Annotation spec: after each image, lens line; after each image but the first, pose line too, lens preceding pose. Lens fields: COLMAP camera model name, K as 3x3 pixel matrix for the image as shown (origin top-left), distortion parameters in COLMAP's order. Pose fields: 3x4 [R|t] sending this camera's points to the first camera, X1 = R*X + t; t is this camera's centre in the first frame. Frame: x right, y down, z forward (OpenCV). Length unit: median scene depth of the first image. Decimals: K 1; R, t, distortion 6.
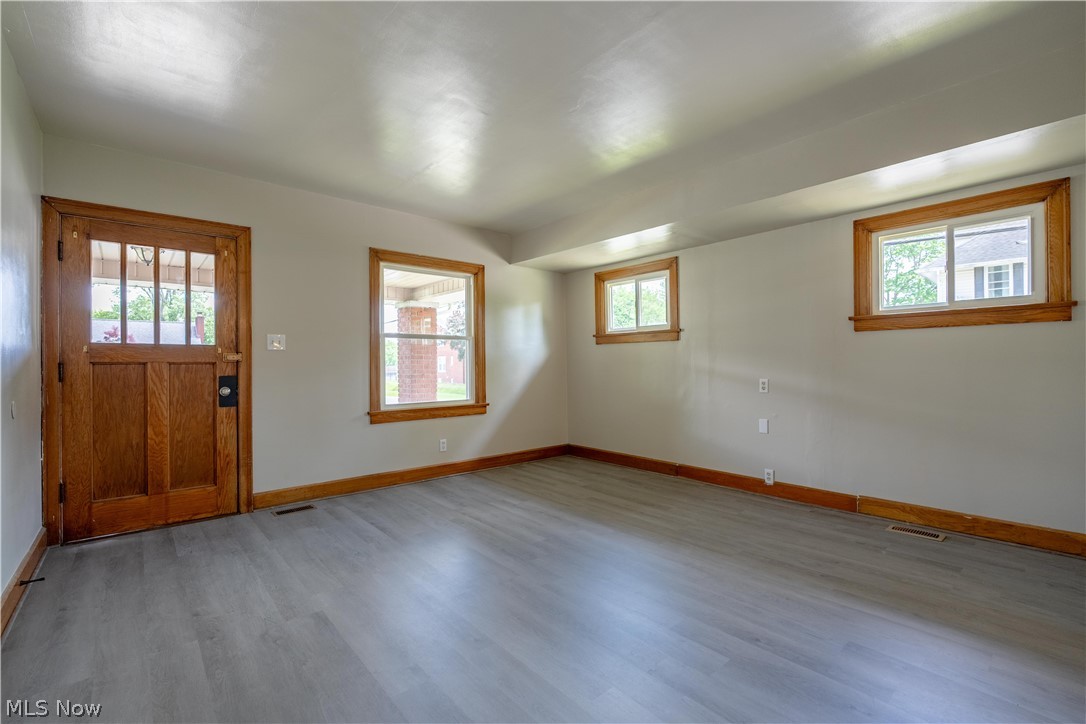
lens RADIAL K [[471.3, 0, 541.4], [0, 471.3, 364.3], [0, 0, 1]] dist [-0.002307, -0.000285]
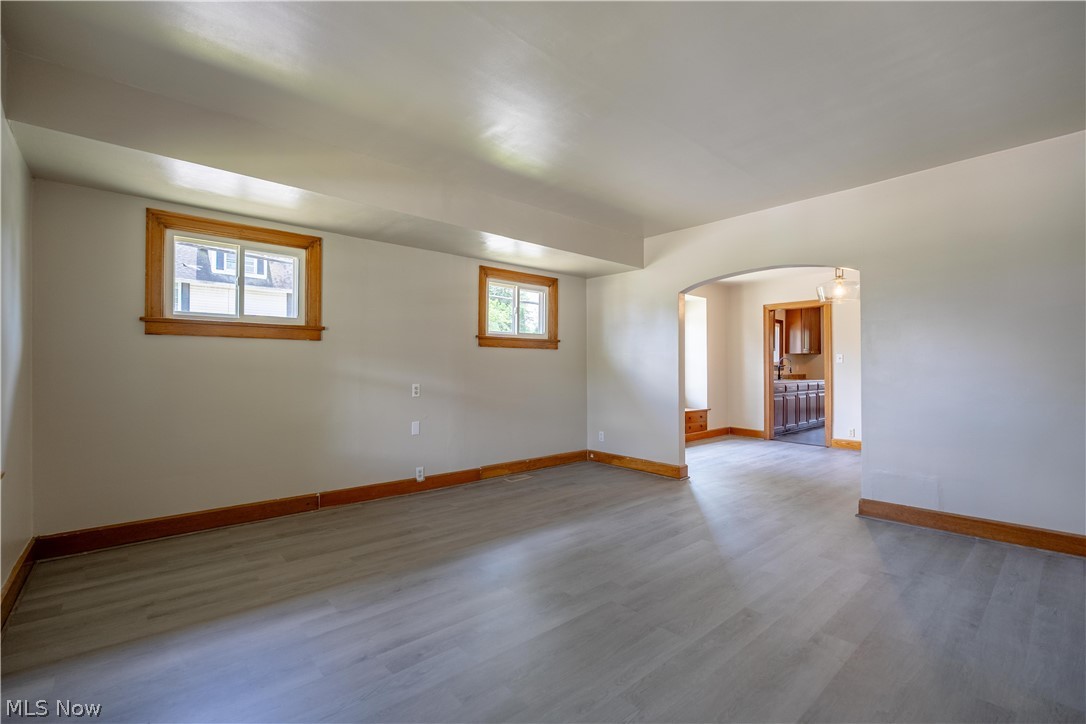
lens RADIAL K [[477.1, 0, 543.0], [0, 477.1, 362.0], [0, 0, 1]] dist [0.002141, 0.000117]
pose [[-0.003763, 0.021564, 0.999760, -0.622039], [-0.000553, 0.999767, -0.021566, 0.004200], [-0.999993, -0.000634, -0.003750, 0.720975]]
